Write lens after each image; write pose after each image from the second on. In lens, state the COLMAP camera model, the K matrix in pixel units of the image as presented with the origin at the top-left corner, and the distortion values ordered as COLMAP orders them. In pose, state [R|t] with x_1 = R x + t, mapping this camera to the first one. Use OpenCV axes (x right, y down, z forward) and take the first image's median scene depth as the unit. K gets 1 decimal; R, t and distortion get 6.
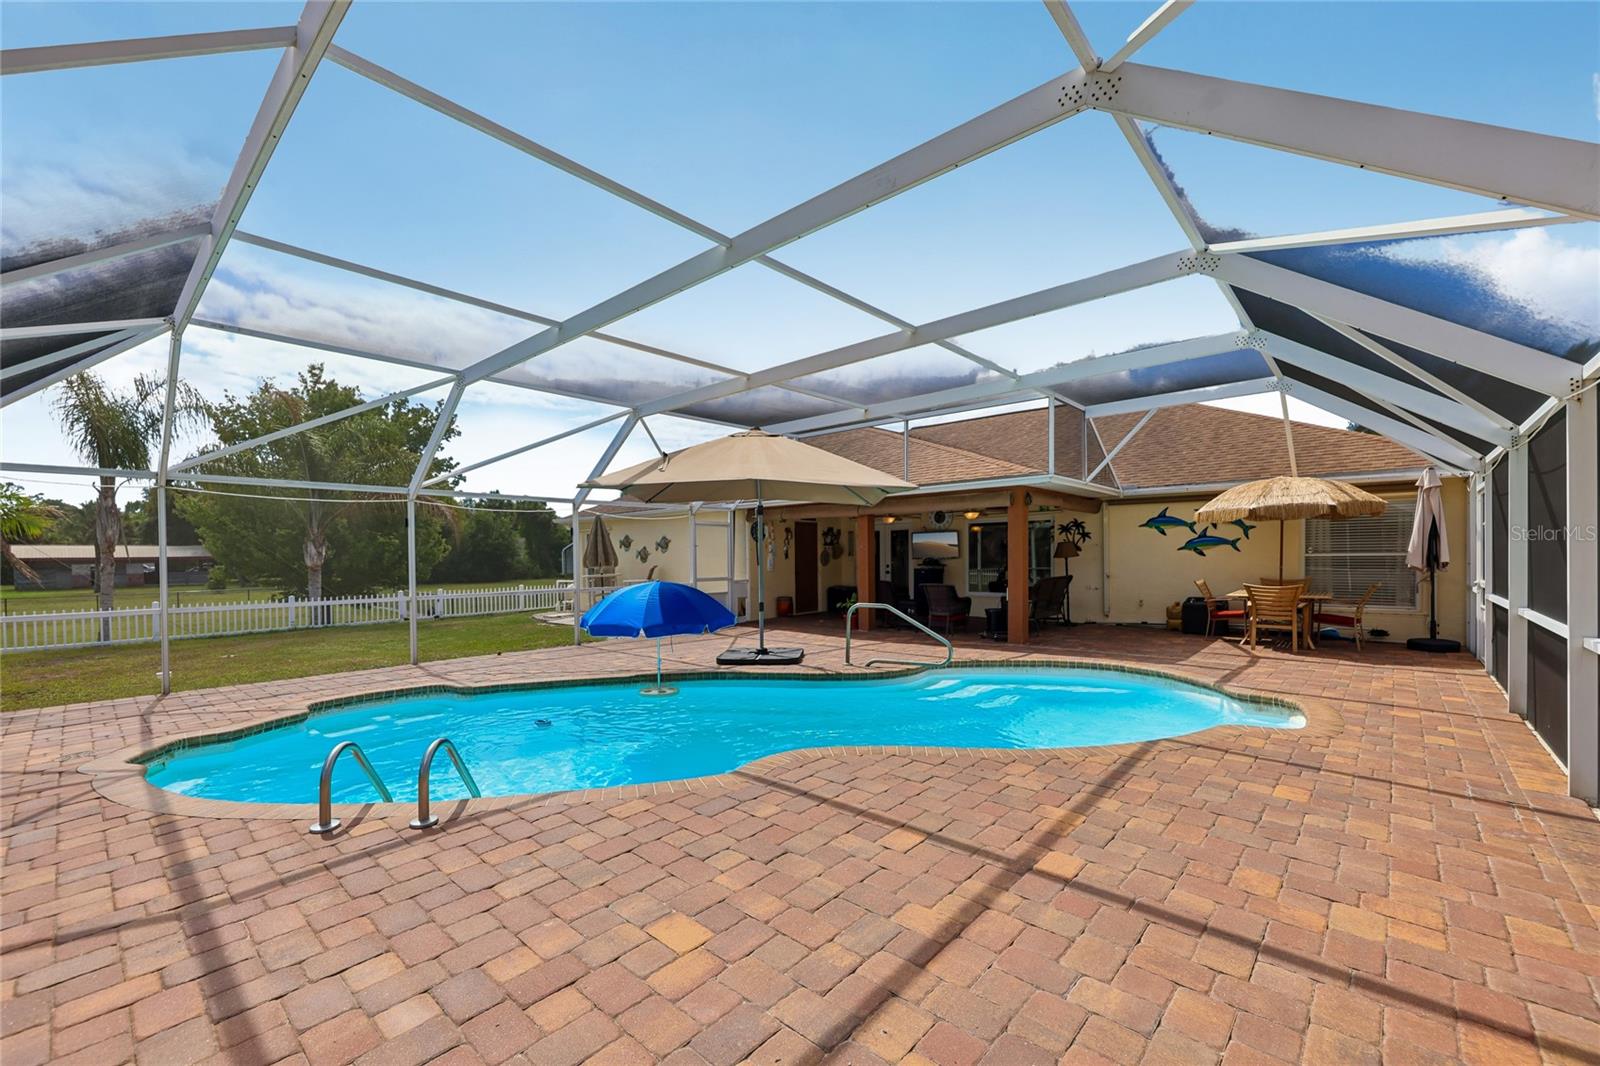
lens RADIAL K [[645.0, 0, 795.0], [0, 645.0, 562.8], [0, 0, 1]] dist [0.001293, -0.000019]
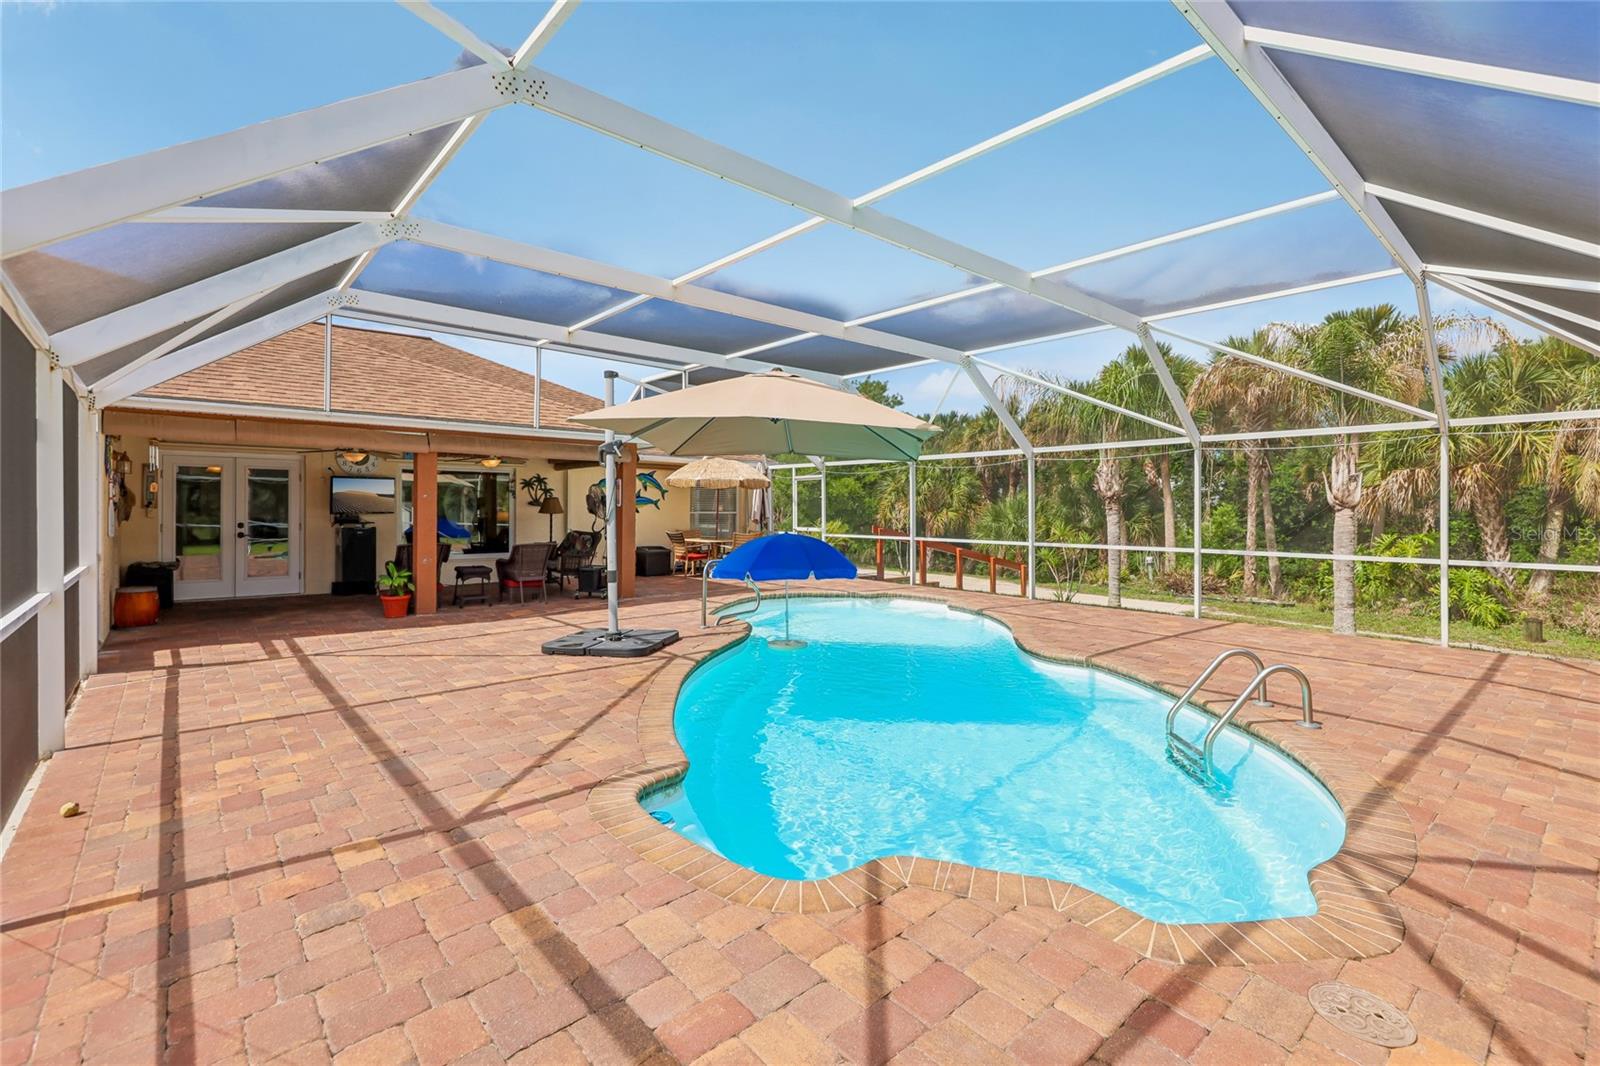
lens RADIAL K [[710.4, 0, 796.2], [0, 710.4, 516.7], [0, 0, 1]] dist [0.020682, -0.008681]
pose [[0.120090, 0.000648, 0.992763, -0.688909], [0.002904, 0.999995, -0.001004, -0.001180], [-0.992759, 0.003003, 0.120087, 0.550708]]
